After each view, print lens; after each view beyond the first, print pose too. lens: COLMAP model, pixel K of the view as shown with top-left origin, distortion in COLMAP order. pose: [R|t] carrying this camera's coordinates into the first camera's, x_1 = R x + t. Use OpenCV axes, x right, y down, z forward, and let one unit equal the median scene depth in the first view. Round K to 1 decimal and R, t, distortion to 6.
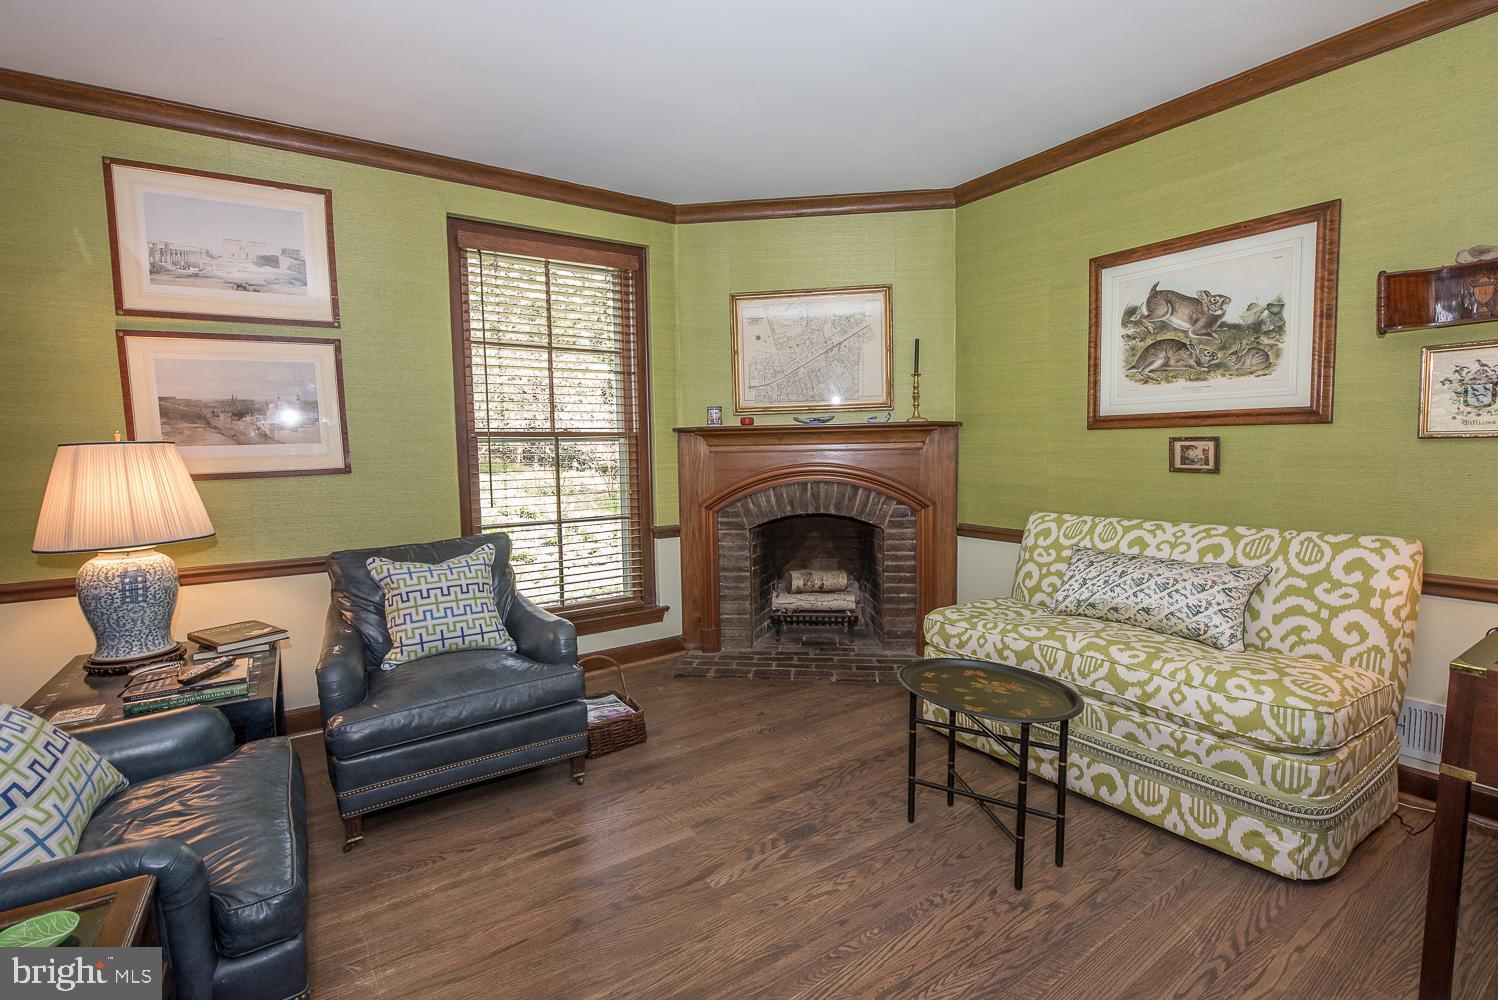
lens RADIAL K [[679.2, 0, 742.8], [0, 679.2, 500.3], [0, 0, 1]] dist [-0.001688, -0.000383]
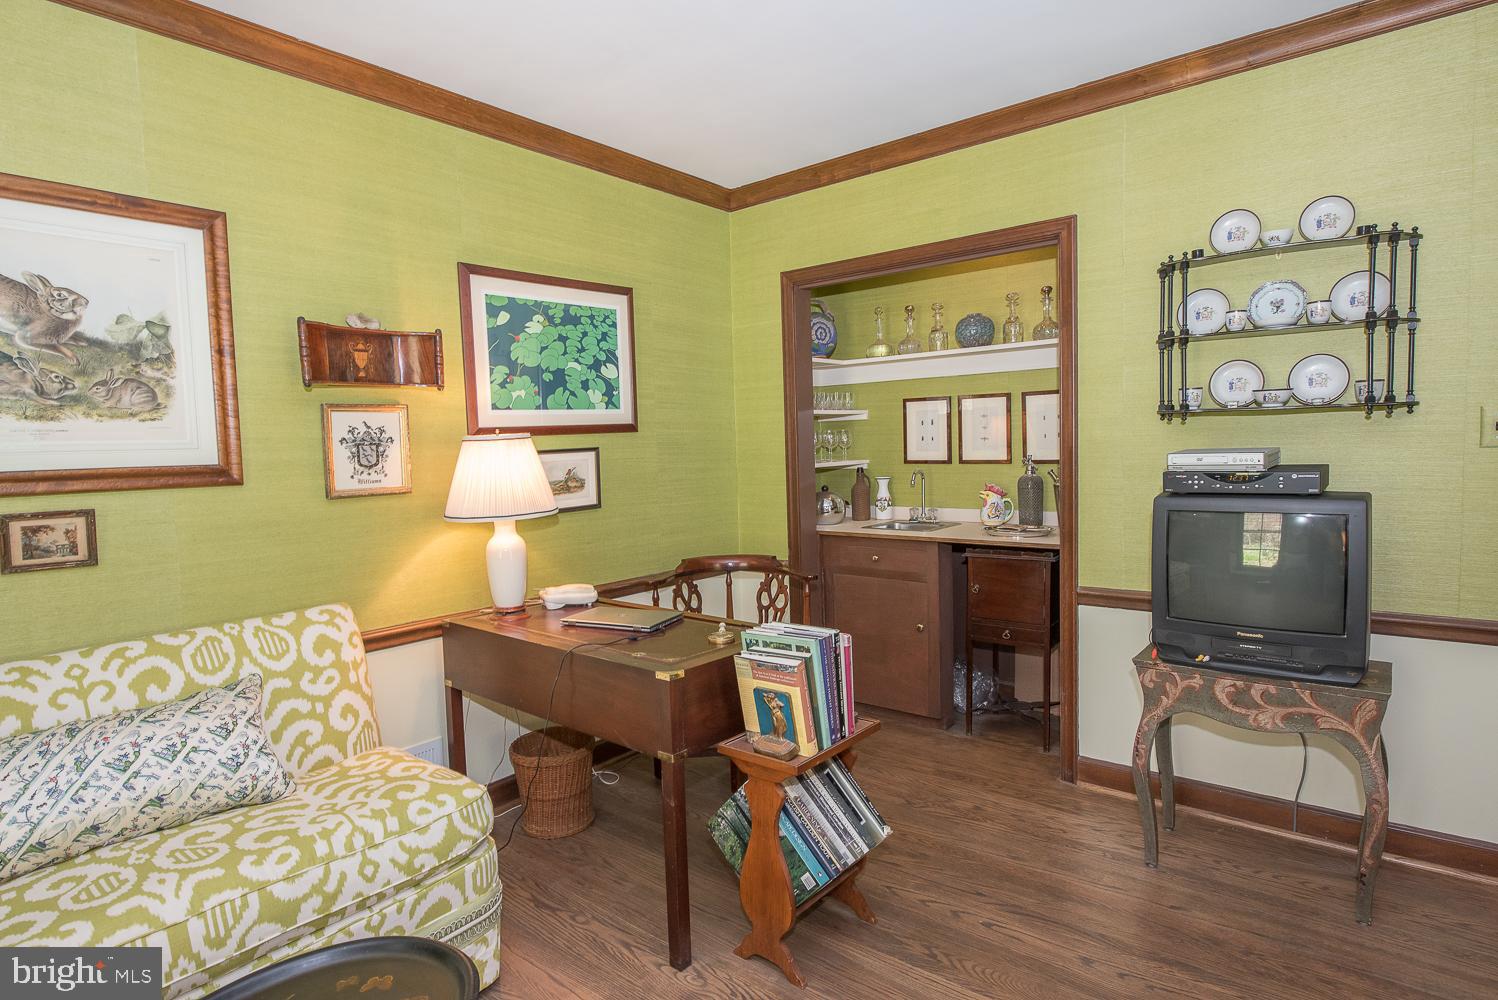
lens RADIAL K [[806.6, 0, 747.9], [0, 806.6, 496.9], [0, 0, 1]] dist [-0.001203, -0.000554]
pose [[-0.293483, -0.045117, 0.954899, -0.248321], [0.107656, 0.990972, 0.079909, -0.115002], [-0.949883, 0.126252, -0.285976, 0.723428]]
